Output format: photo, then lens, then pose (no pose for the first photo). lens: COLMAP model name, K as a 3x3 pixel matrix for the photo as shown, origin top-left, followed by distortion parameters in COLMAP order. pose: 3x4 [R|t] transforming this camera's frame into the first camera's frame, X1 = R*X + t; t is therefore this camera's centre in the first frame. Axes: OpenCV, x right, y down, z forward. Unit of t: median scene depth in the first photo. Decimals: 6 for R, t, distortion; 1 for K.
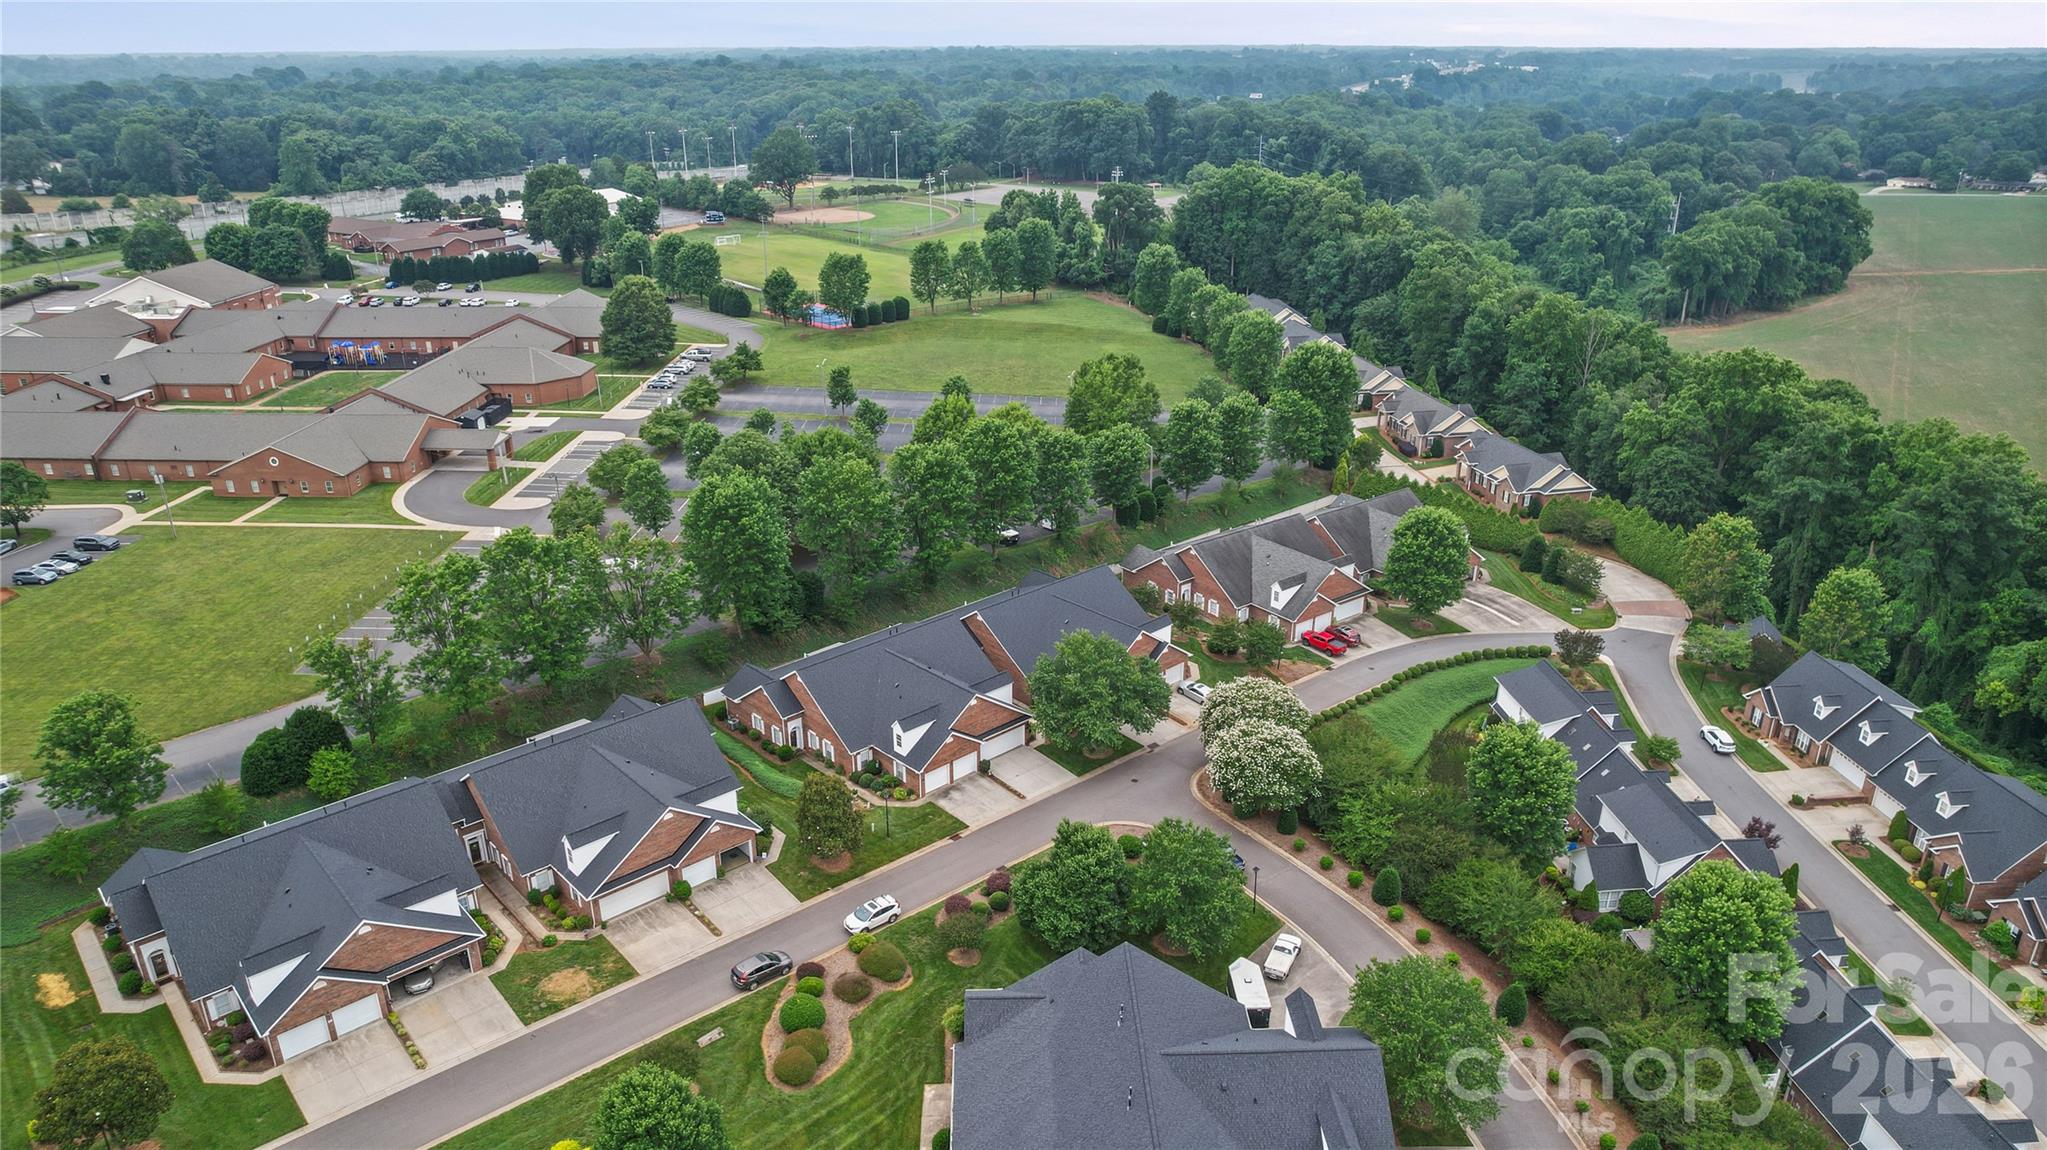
lens RADIAL K [[1336.7, 0, 1023.5], [0, 1336.7, 575.0], [0, 0, 1]] dist [-0.073640, 0.068401]
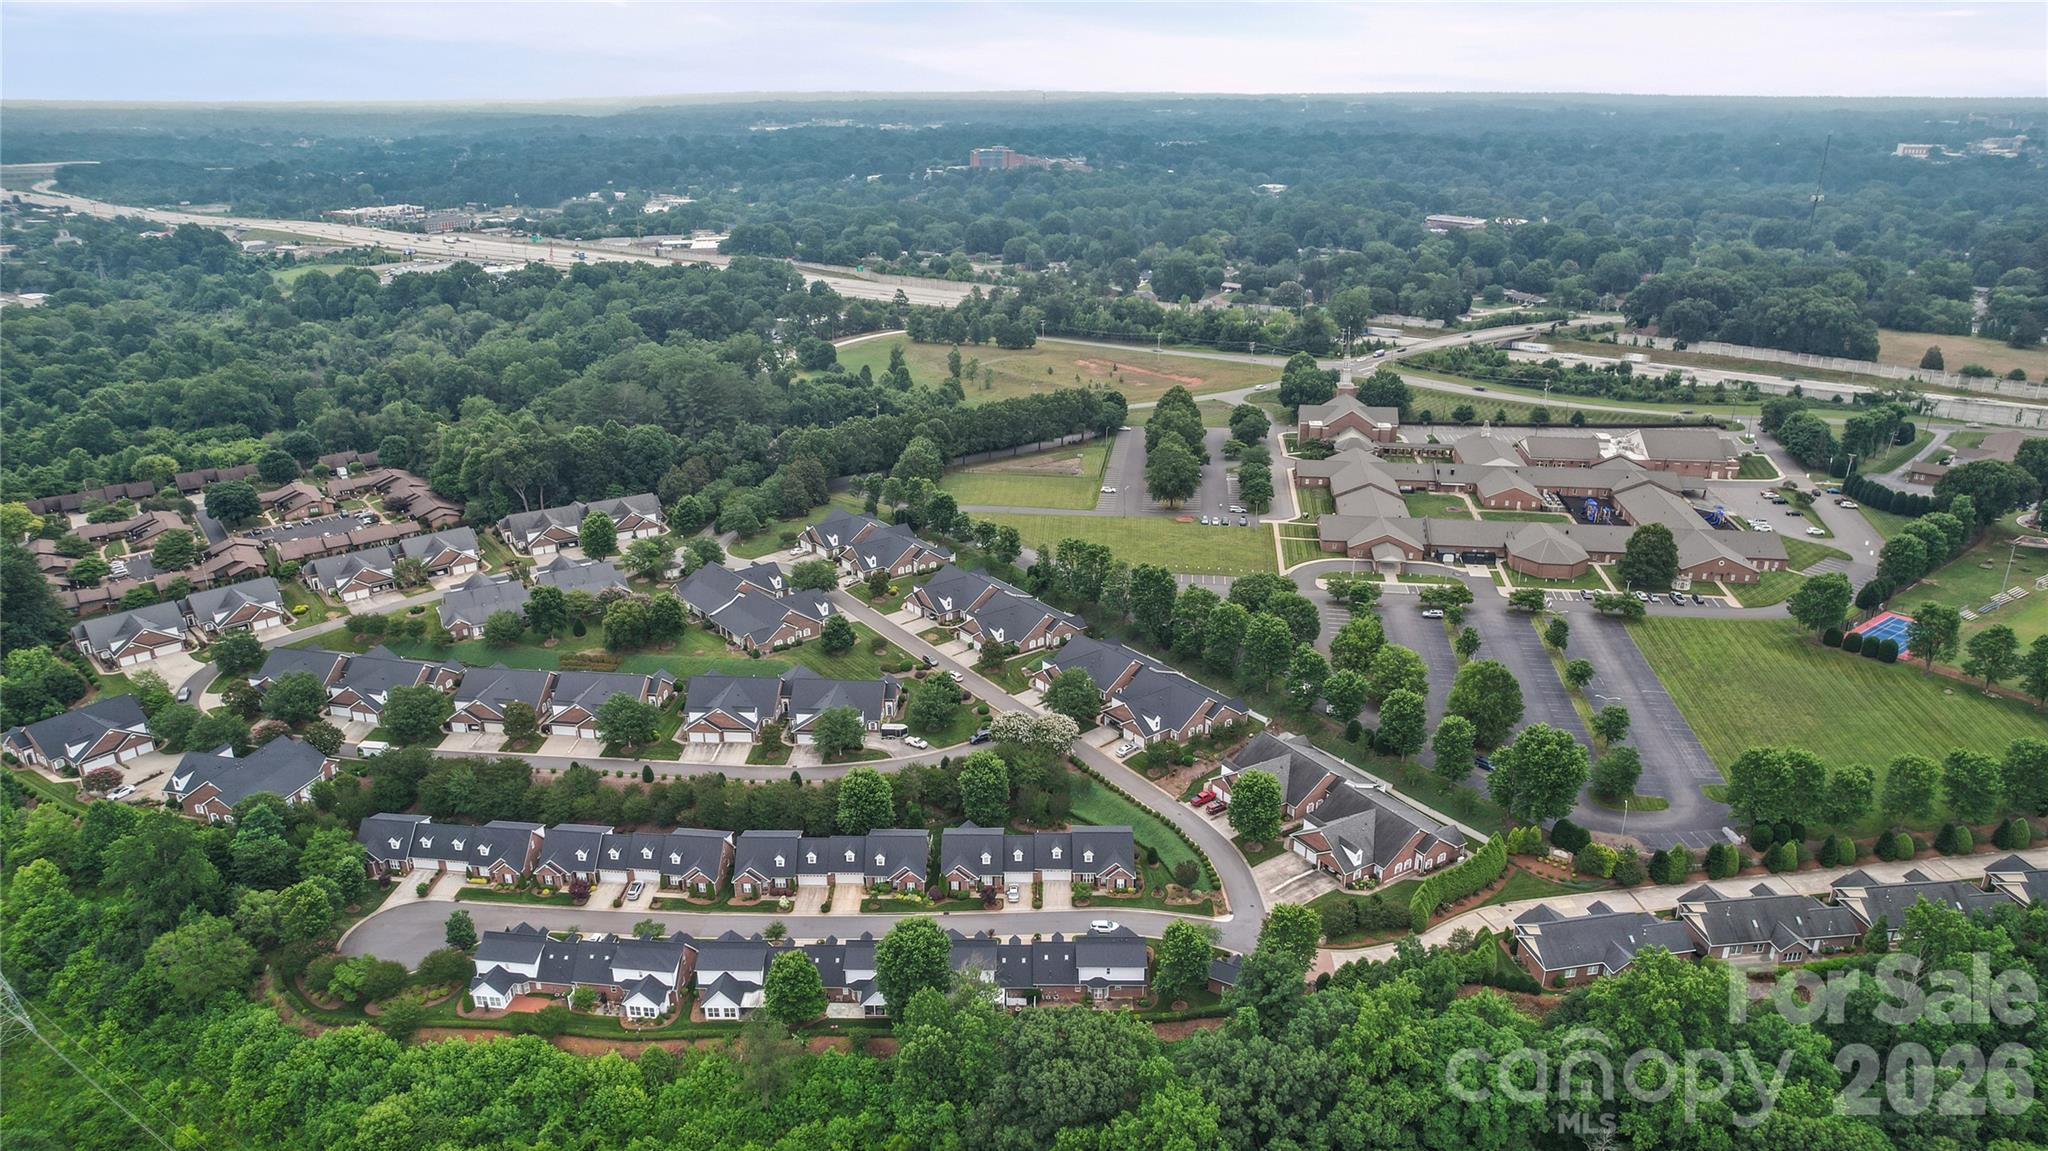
lens RADIAL K [[1337.3, 0, 1024.0], [0, 1337.3, 575.5], [0, 0, 1]] dist [-0.073640, 0.068401]
pose [[-0.096988, 0.349967, -0.931728, 1.163765], [-0.367076, 0.857568, 0.360323, -0.482602], [0.925121, 0.376962, 0.045290, 0.418884]]
